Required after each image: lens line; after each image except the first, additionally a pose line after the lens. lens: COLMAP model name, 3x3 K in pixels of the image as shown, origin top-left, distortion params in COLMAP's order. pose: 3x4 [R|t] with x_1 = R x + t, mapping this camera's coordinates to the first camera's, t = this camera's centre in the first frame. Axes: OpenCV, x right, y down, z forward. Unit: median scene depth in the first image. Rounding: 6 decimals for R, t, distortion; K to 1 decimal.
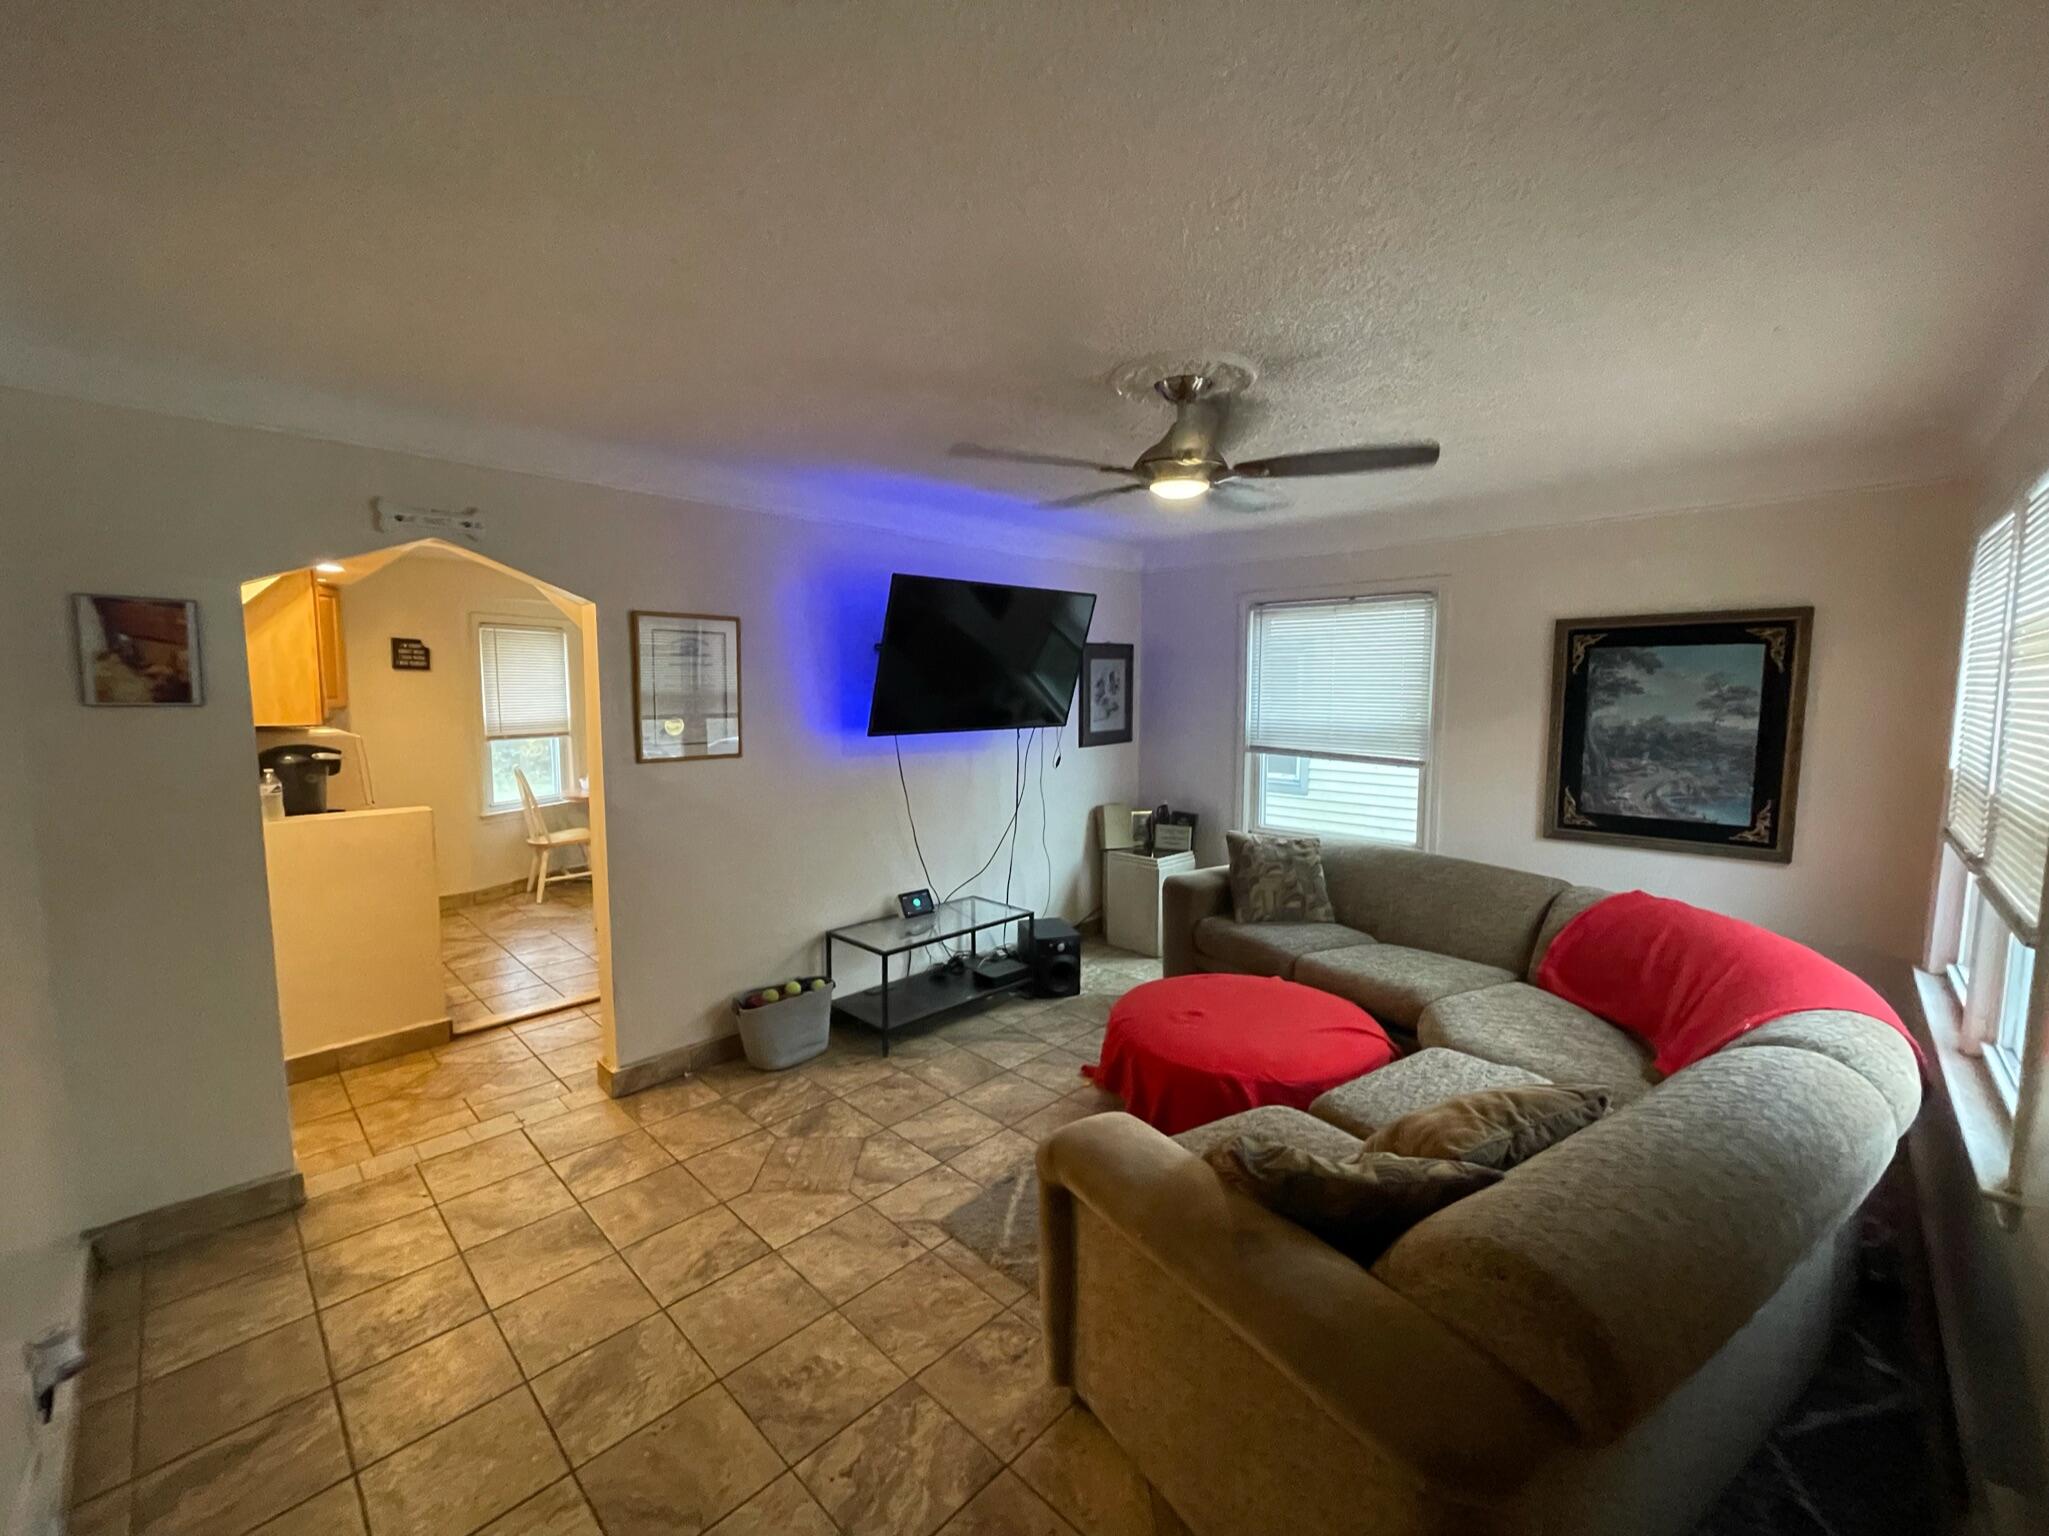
lens RADIAL K [[822.1, 0, 1025.0], [0, 822.1, 767.5], [0, 0, 1]] dist [-0.003554, -0.000205]
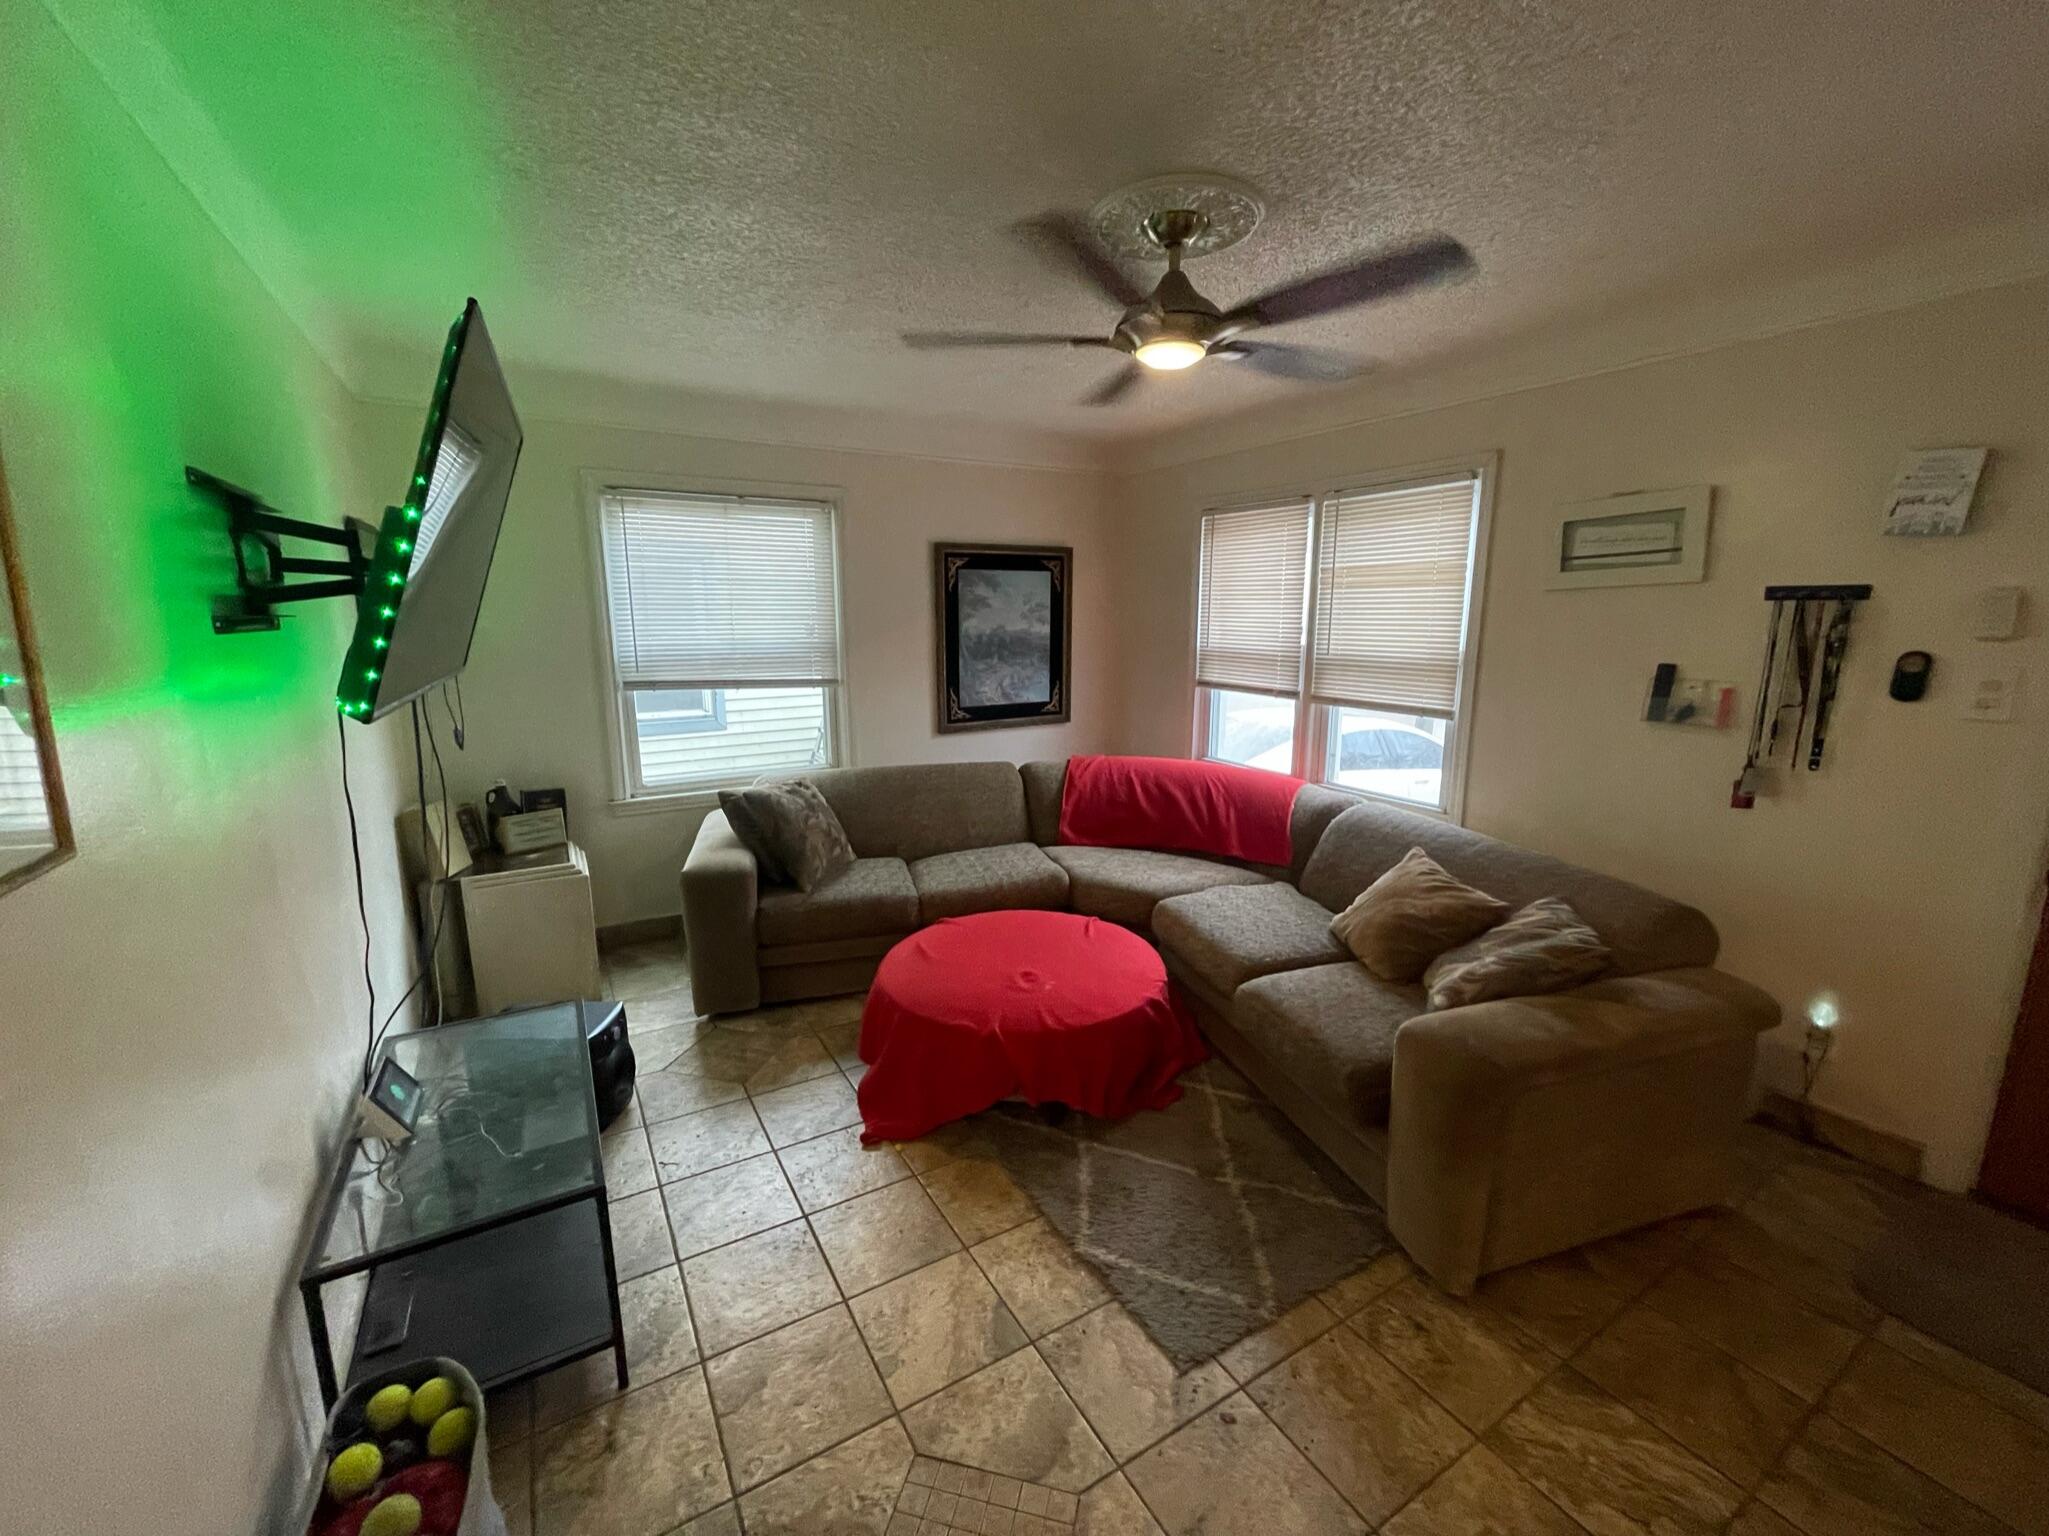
lens RADIAL K [[822.1, 0, 1023.4], [0, 822.1, 764.3], [0, 0, 1]] dist [-0.003554, -0.000205]
pose [[0.265088, -0.180039, 0.947267, -0.499051], [0.096903, 0.982414, 0.159602, -0.052482], [-0.959342, 0.049485, 0.277873, 0.640831]]
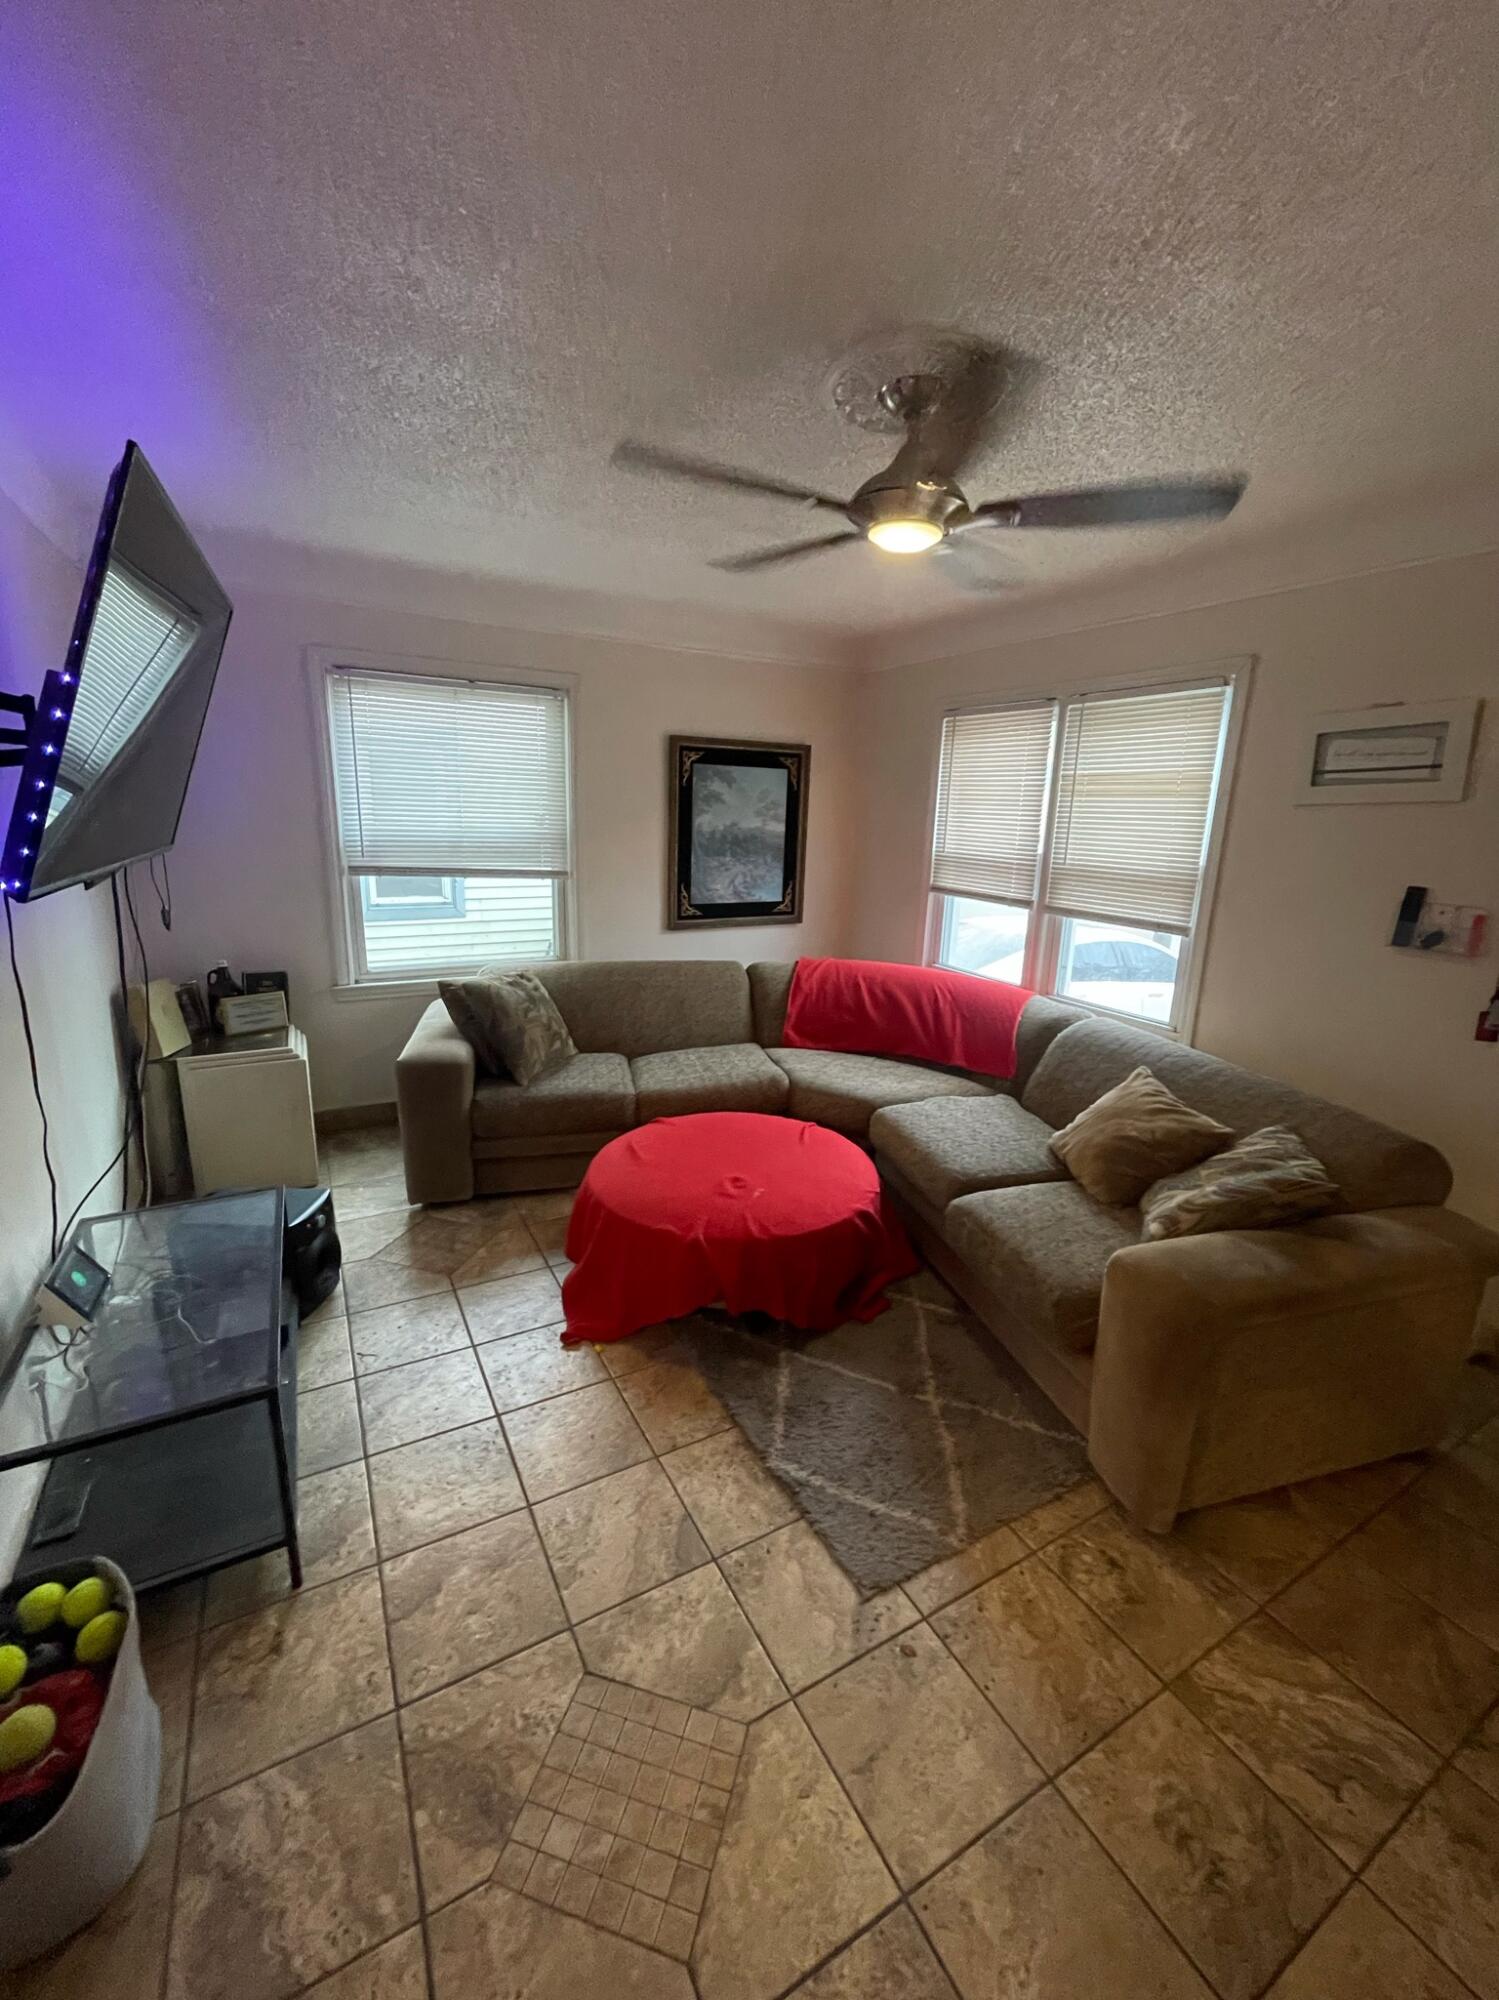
lens RADIAL K [[802.4, 0, 753.4], [0, 802.4, 993.4], [0, 0, 1]] dist [-0.003554, -0.000205]
pose [[0.287368, -0.208296, 0.934897, -0.456651], [0.062354, 0.978065, 0.198748, -0.050211], [-0.955788, 0.001181, 0.294053, 0.628621]]
